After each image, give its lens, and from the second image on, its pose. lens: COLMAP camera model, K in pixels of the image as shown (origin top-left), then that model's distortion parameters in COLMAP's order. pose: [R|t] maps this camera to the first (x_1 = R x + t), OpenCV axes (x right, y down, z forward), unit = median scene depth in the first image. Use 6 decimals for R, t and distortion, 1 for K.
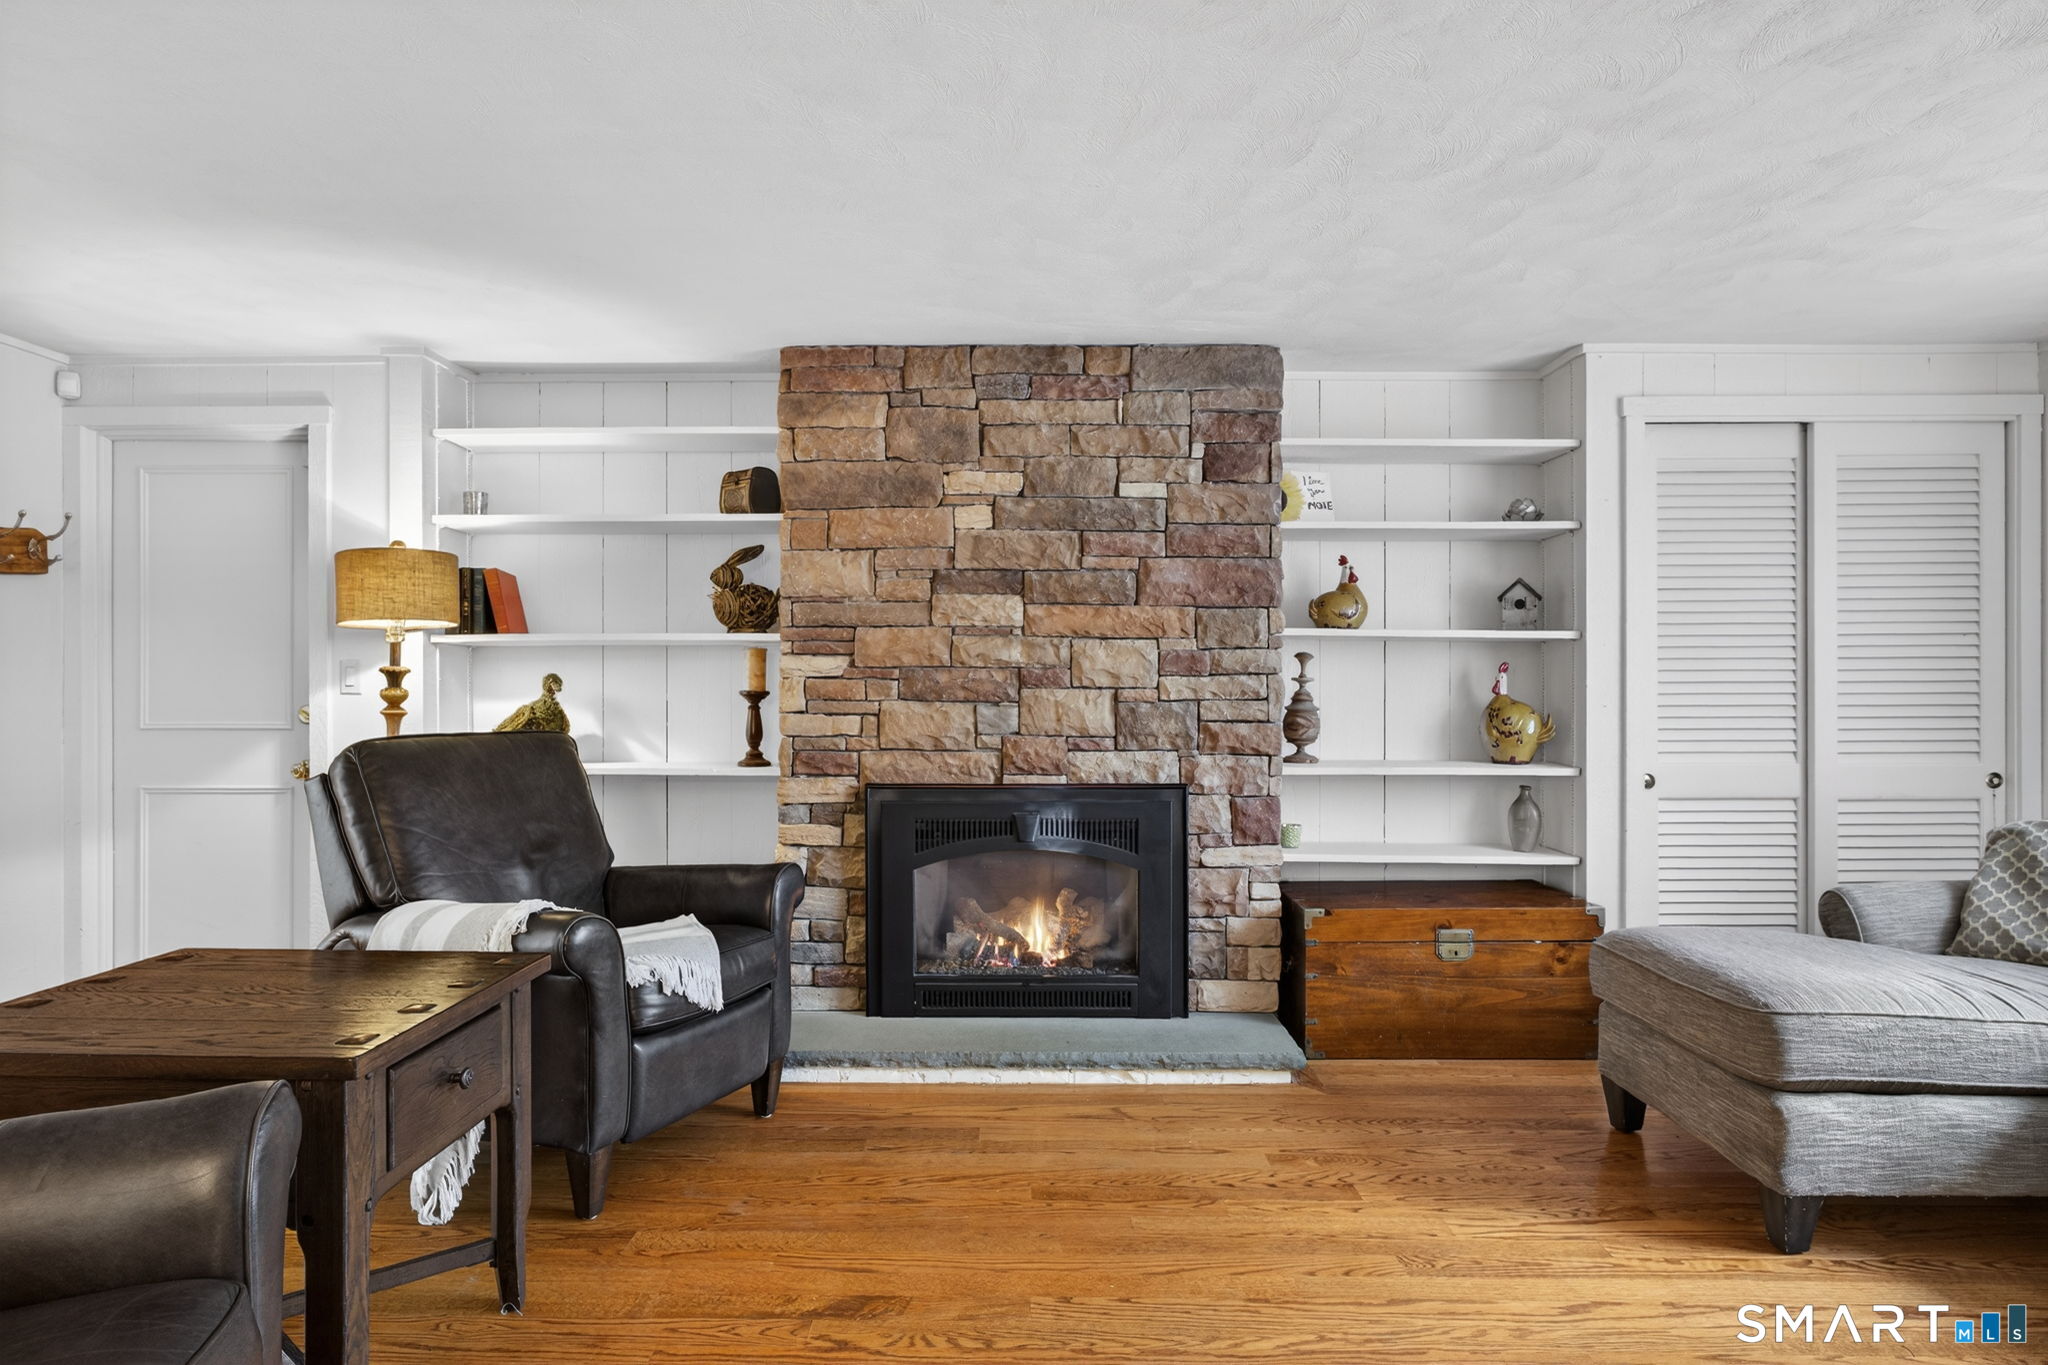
lens RADIAL K [[1123.7, 0, 1024.0], [0, 1123.7, 682.5], [0, 0, 1]] dist [-0.024975, 0.000548]
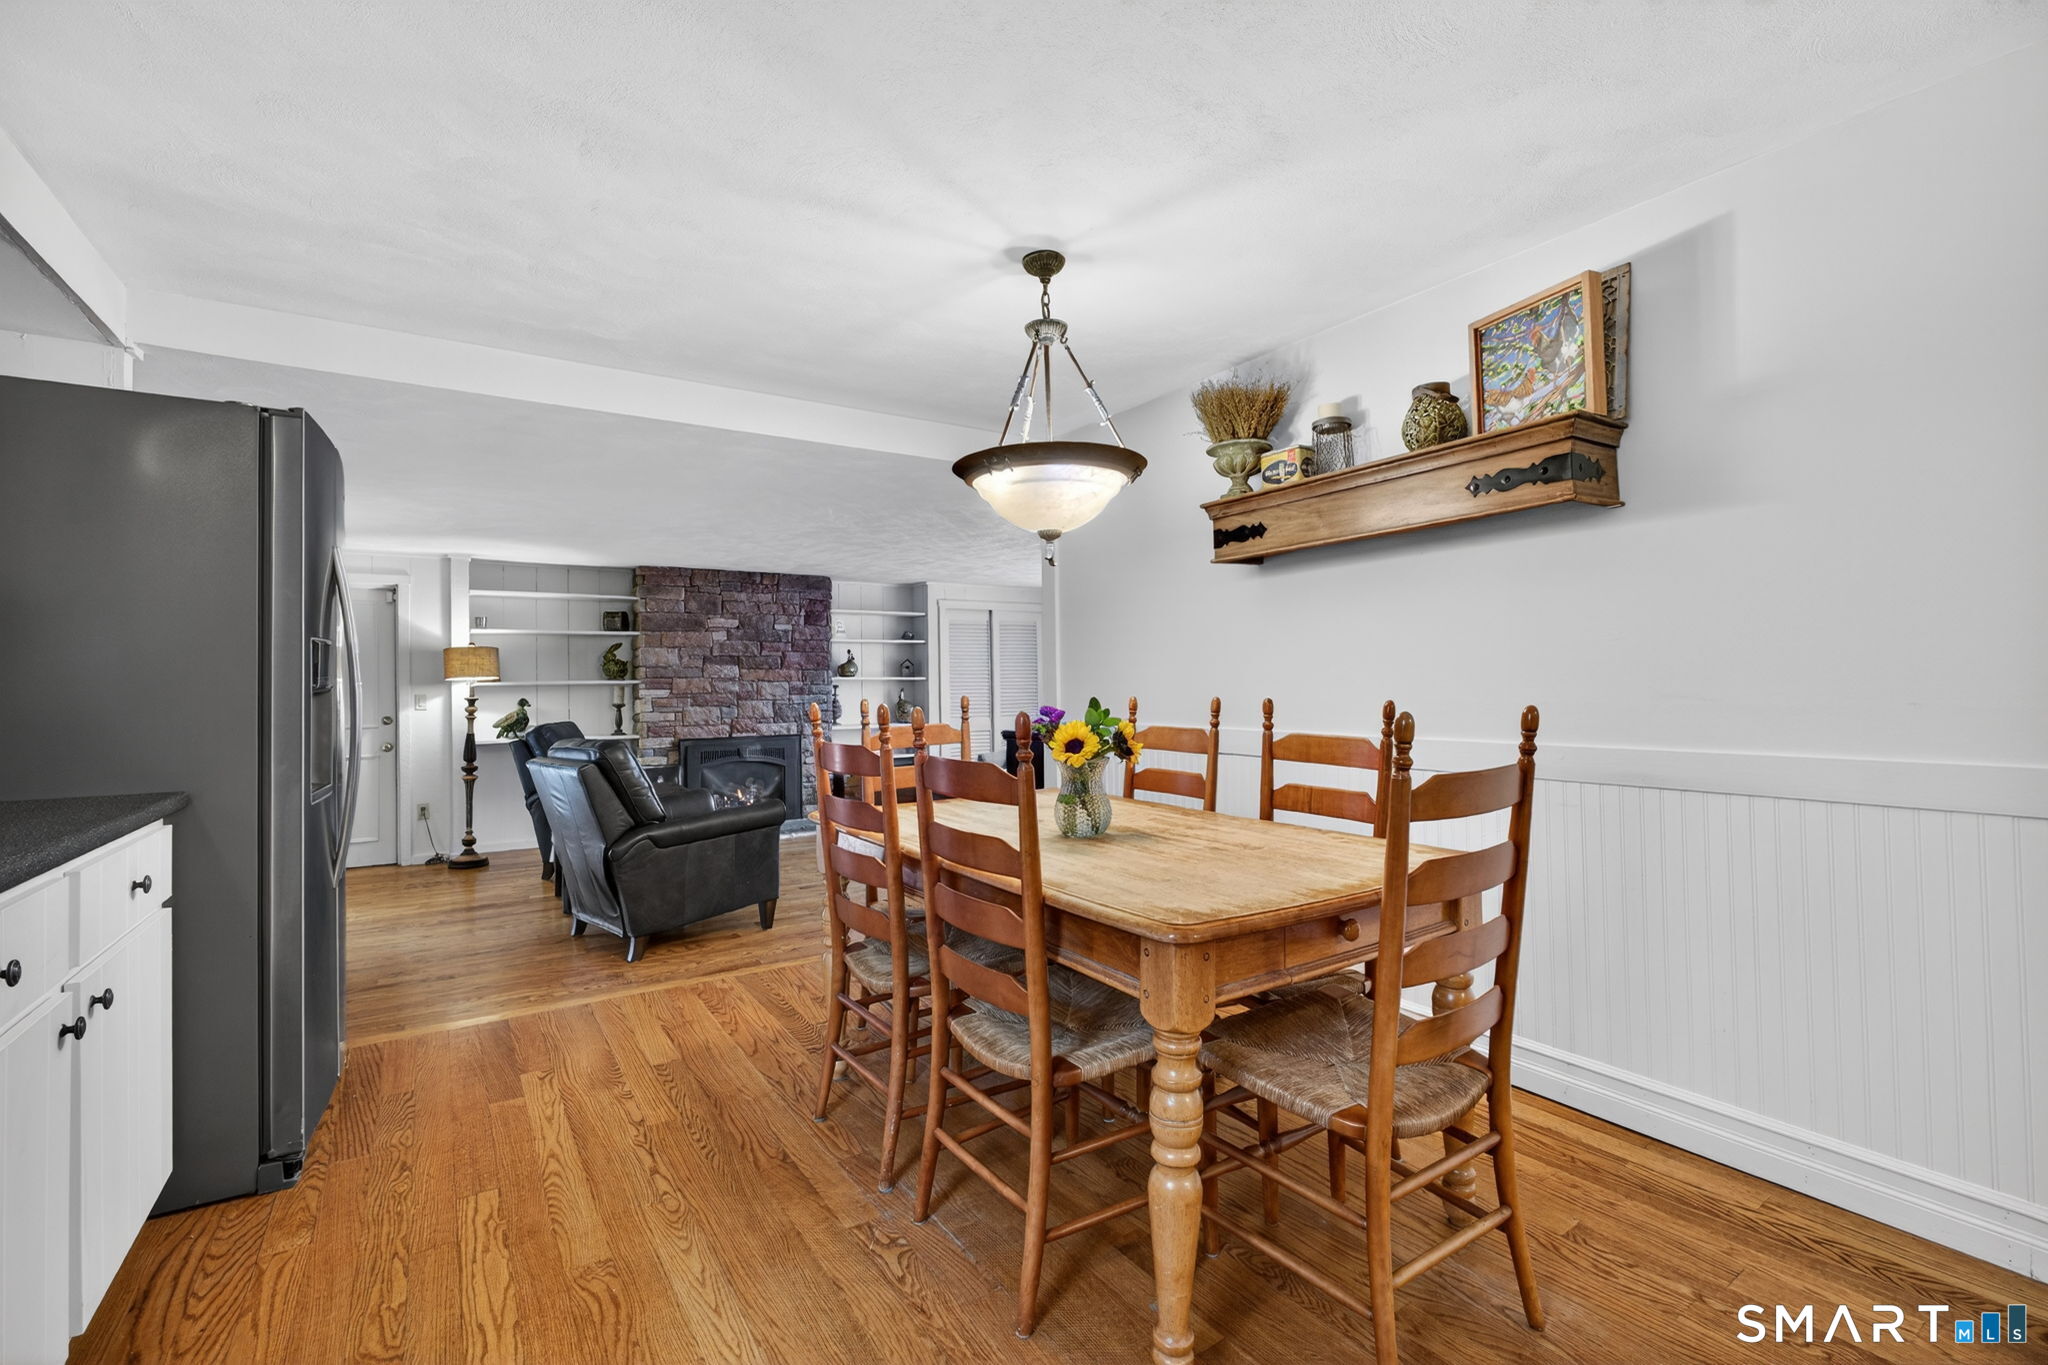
lens RADIAL K [[866.8, 0, 1016.0], [0, 866.8, 682.8], [0, 0, 1]] dist [-0.009973, 0.000859]
pose [[0.827556, -0.010842, 0.561278, -0.606992], [0.014321, 0.999896, -0.001799, -0.023620], [-0.561200, 0.009527, 0.827626, -1.056751]]
